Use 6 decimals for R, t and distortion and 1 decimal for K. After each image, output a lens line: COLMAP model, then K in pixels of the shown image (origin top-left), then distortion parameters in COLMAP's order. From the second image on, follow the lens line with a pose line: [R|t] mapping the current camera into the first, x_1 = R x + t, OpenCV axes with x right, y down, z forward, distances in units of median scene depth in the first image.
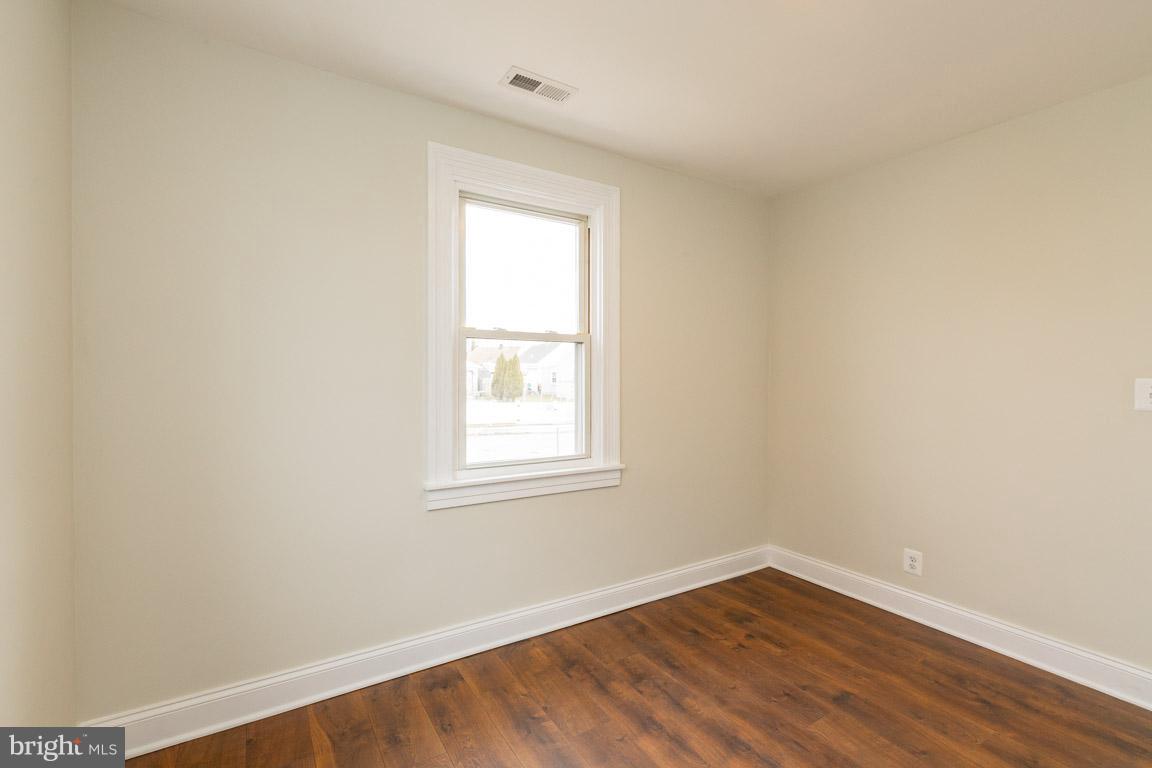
lens RADIAL K [[532.4, 0, 568.3], [0, 532.4, 379.1], [0, 0, 1]] dist [0.002096, -0.000021]
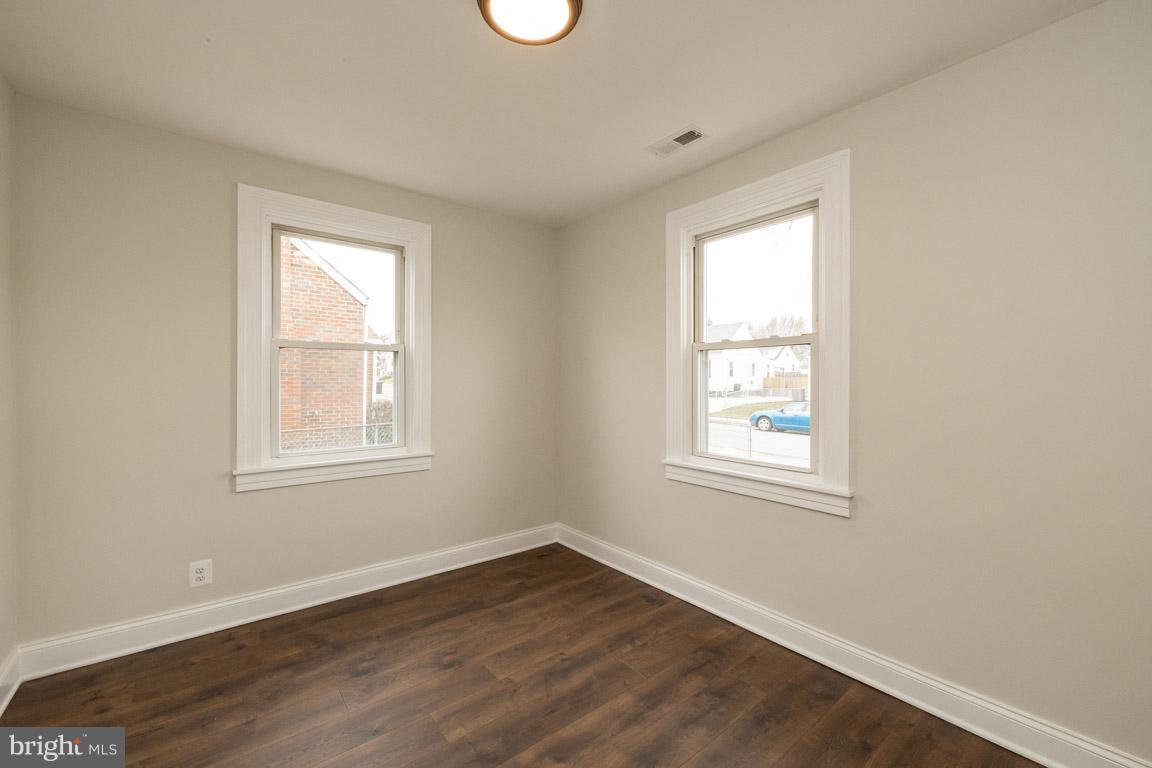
lens RADIAL K [[468.5, 0, 576.9], [0, 468.5, 388.9], [0, 0, 1]] dist [0.003534, -0.000843]
pose [[0.107546, 0.007962, -0.994168, 0.883567], [-0.023767, 0.999703, 0.005435, 0.013063], [0.993916, 0.023043, 0.107704, 0.603766]]
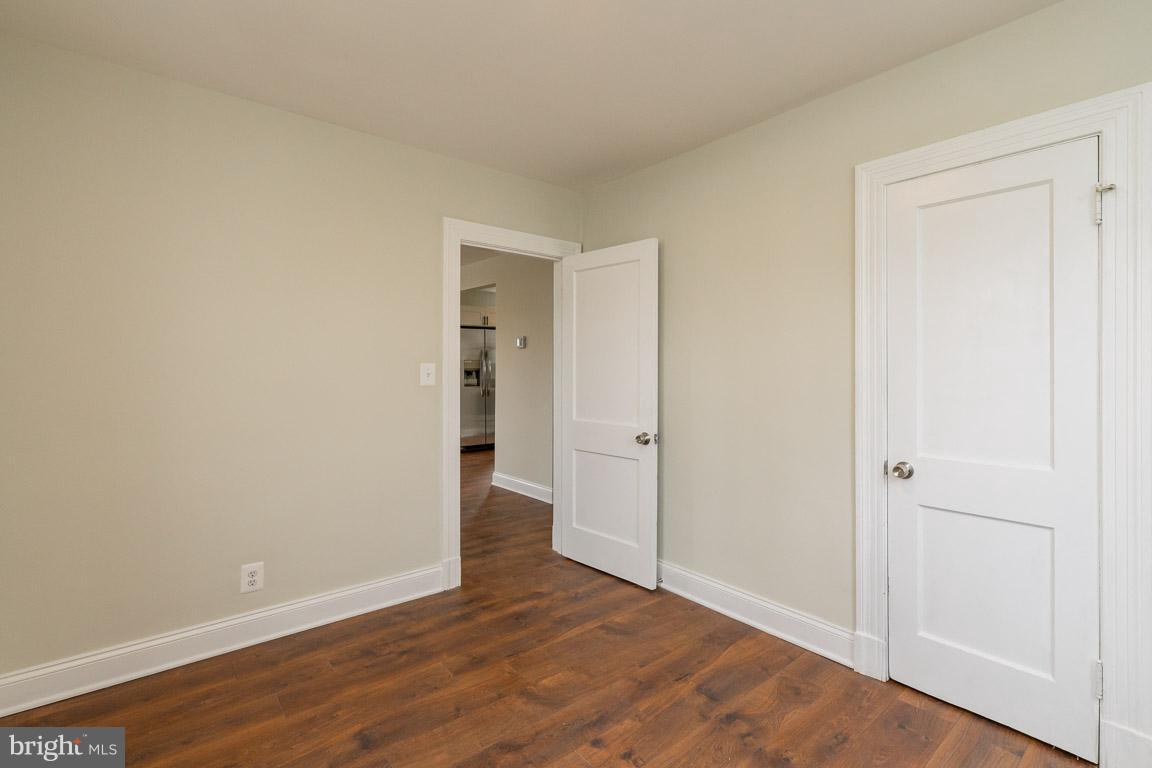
lens RADIAL K [[532.4, 0, 579.1], [0, 532.4, 359.7], [0, 0, 1]] dist [0.002096, -0.000021]
pose [[-0.125628, 0.003962, 0.992069, -0.331491], [0.022524, 0.999746, -0.001140, 0.001952], [-0.991822, 0.022203, -0.125685, 0.676453]]
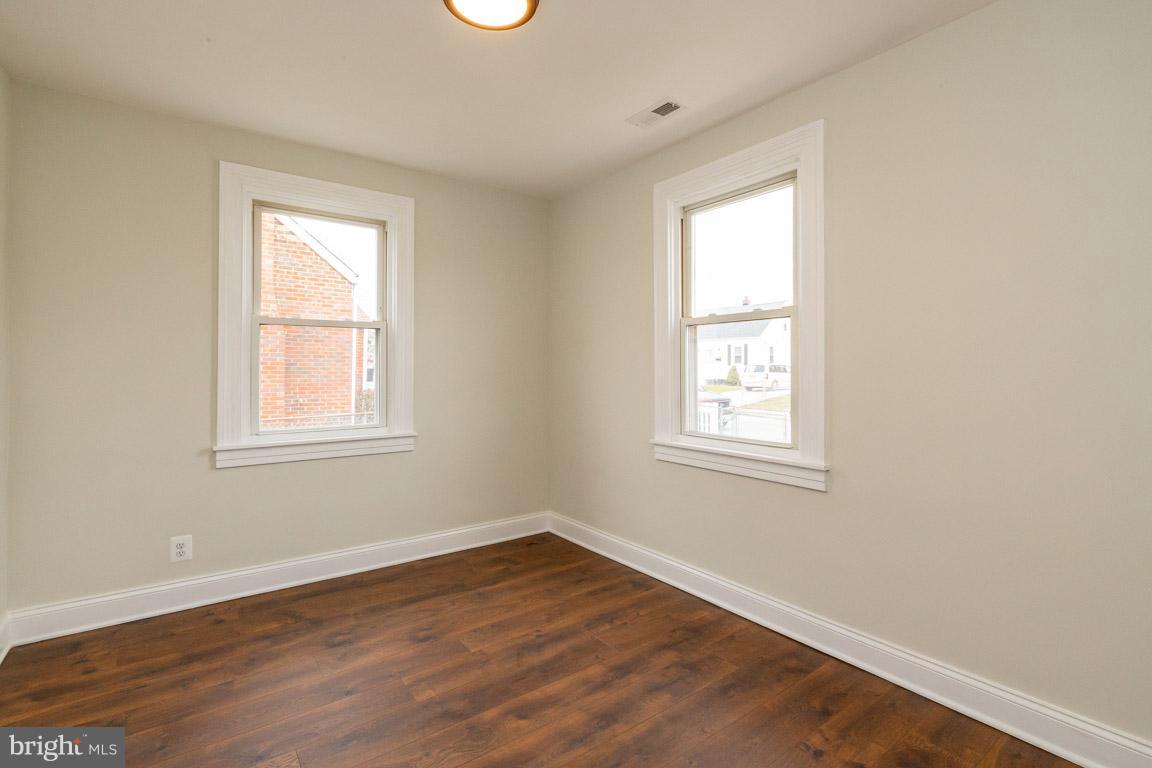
lens RADIAL K [[532.4, 0, 582.7], [0, 532.4, 374.9], [0, 0, 1]] dist [0.002096, -0.000021]
pose [[0.079506, -0.002225, -0.996832, 1.006563], [-0.022044, 0.999749, -0.003989, 0.043754], [0.996591, 0.022291, 0.079437, 0.677813]]
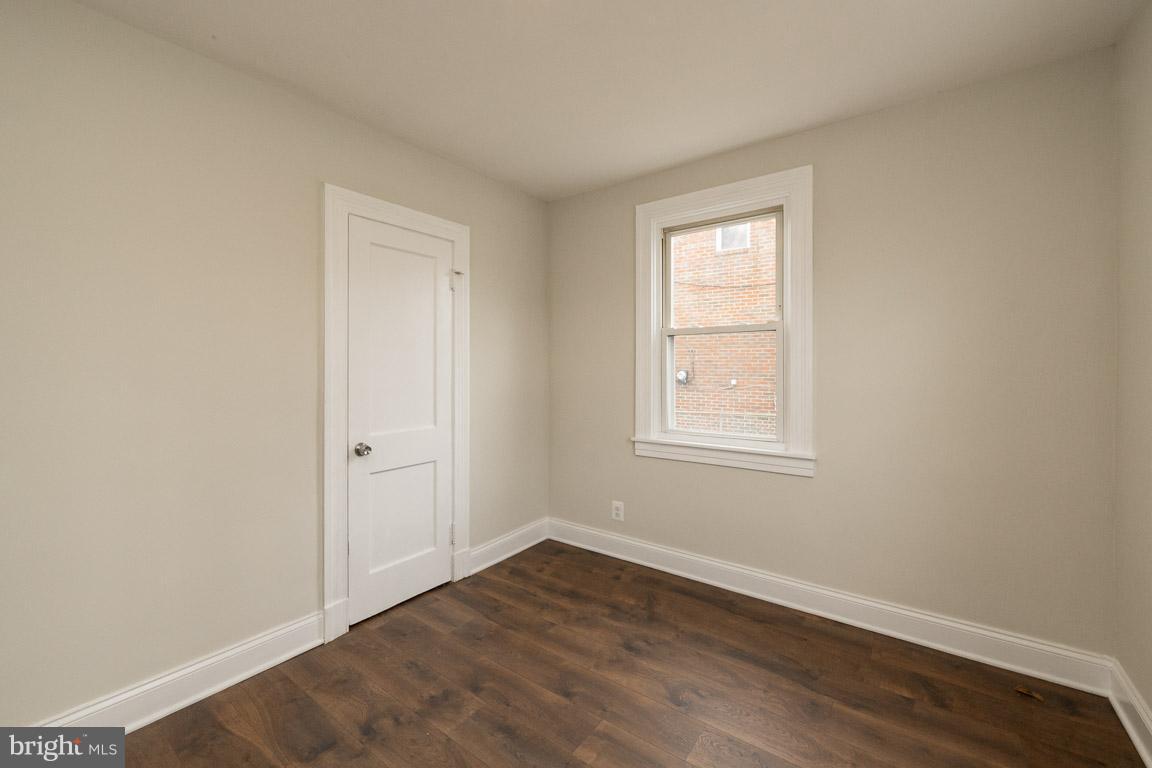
lens RADIAL K [[468.5, 0, 574.0], [0, 468.5, 370.6], [0, 0, 1]] dist [0.003534, -0.000843]
pose [[-0.935050, -0.002872, -0.354505, 0.407076], [-0.011914, 0.999657, 0.023323, 0.005092], [0.354316, 0.026032, -0.934763, 1.089103]]
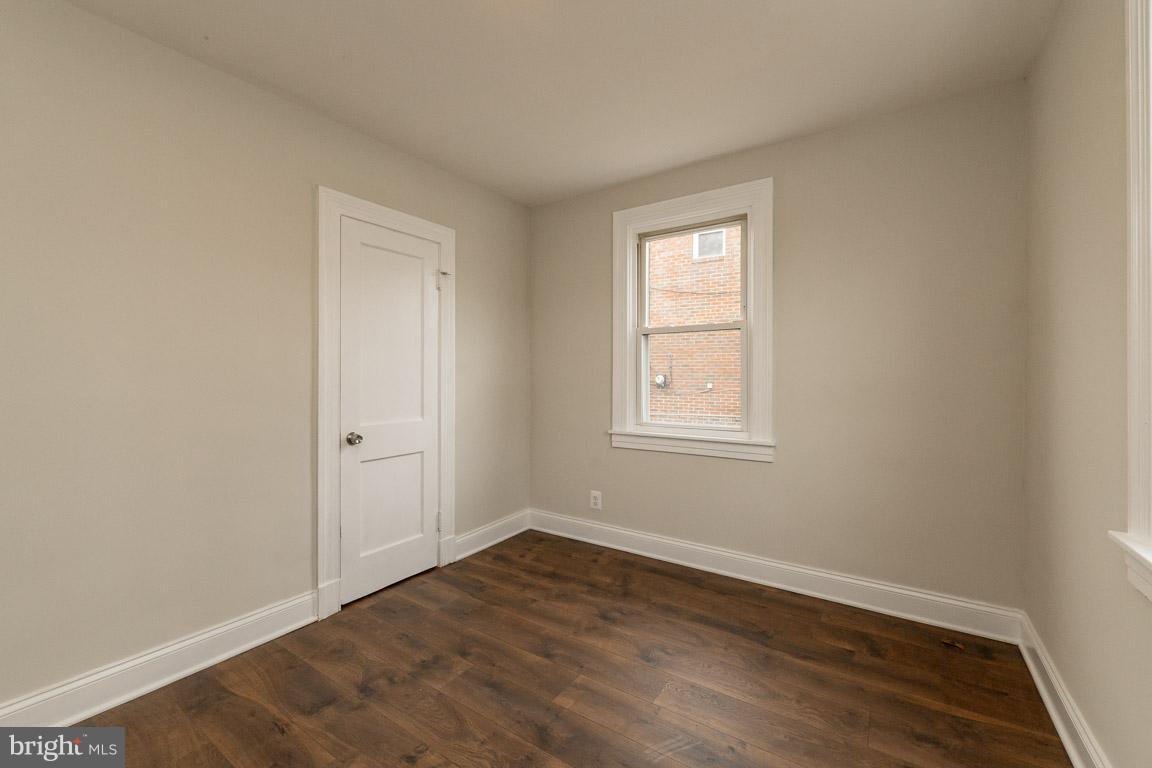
lens RADIAL K [[468.5, 0, 576.0], [0, 468.5, 379.6], [0, 0, 1]] dist [0.003534, -0.000843]
pose [[-0.918210, -0.002730, -0.396085, 0.432281], [-0.013960, 0.999578, 0.025472, 0.034110], [0.395848, 0.028918, -0.917860, 1.159052]]
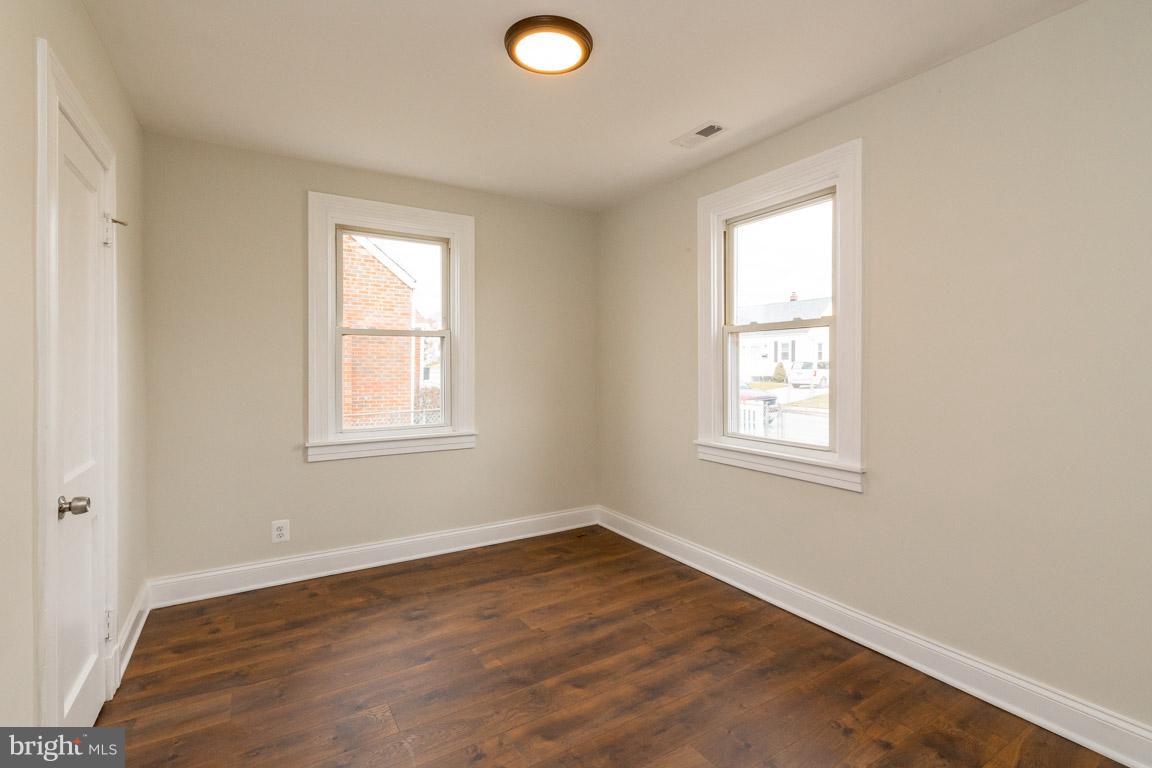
lens RADIAL K [[532.4, 0, 579.8], [0, 532.4, 376.1], [0, 0, 1]] dist [0.002096, -0.000021]
pose [[-0.008553, 0.010588, -0.999907, 1.099906], [-0.020565, 0.999731, 0.010762, 0.019123], [0.999752, 0.020656, -0.008333, 0.661927]]
